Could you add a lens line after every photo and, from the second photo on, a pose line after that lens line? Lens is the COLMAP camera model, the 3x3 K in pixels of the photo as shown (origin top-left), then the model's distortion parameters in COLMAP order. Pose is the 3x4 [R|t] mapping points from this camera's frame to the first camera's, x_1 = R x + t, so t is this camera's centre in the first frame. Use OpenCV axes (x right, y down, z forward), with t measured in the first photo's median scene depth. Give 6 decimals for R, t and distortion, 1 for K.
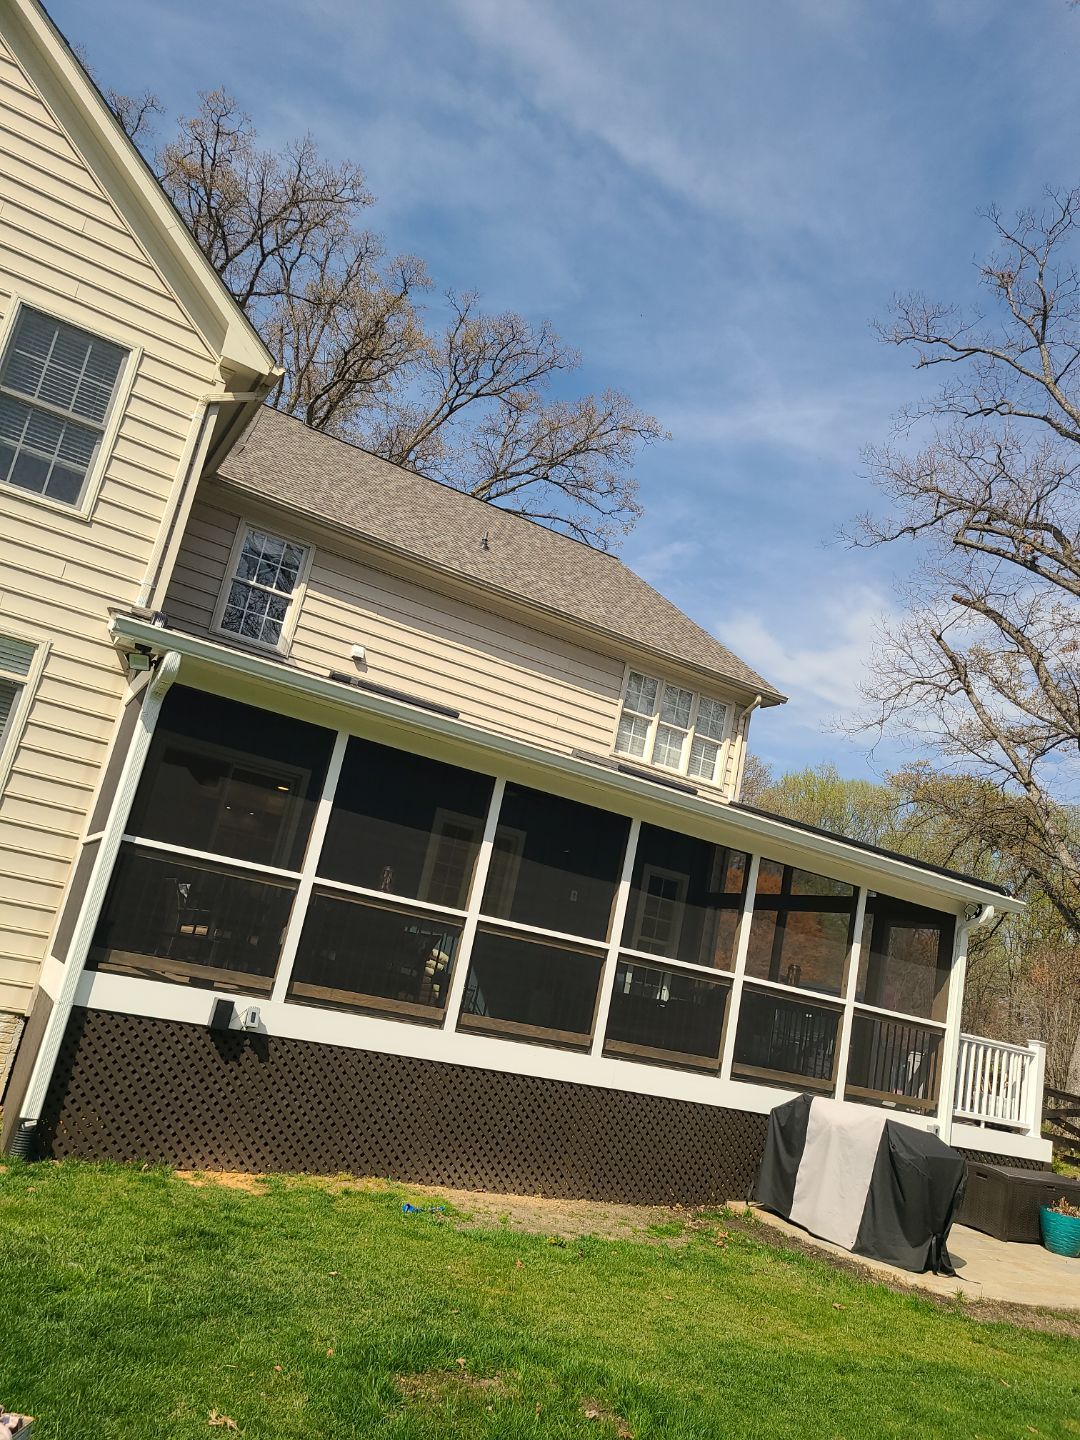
lens RADIAL K [[1066.7, 0, 546.8], [0, 1066.7, 727.9], [0, 0, 1]] dist [0.050991, -0.002011]
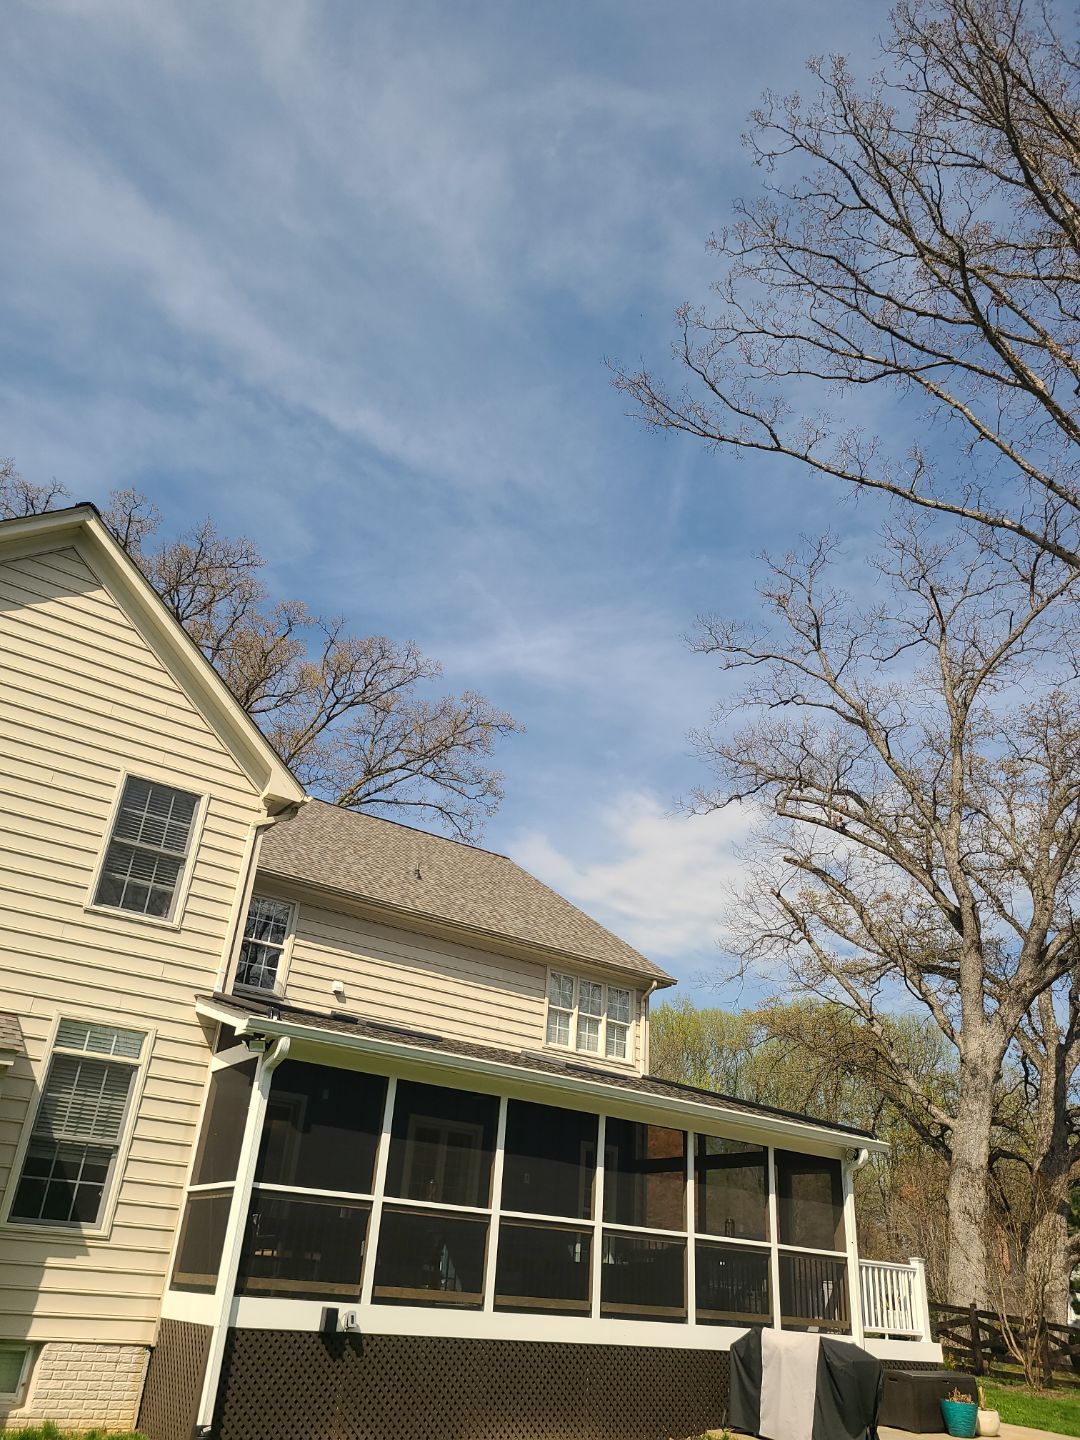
lens RADIAL K [[1070.9, 0, 530.2], [0, 1070.9, 729.1], [0, 0, 1]] dist [0.063509, -0.055121]
pose [[0.987083, -0.065073, 0.146402, -0.137613], [0.095711, 0.972324, -0.213133, -0.083643], [-0.128481, 0.224393, 0.965992, -0.308174]]
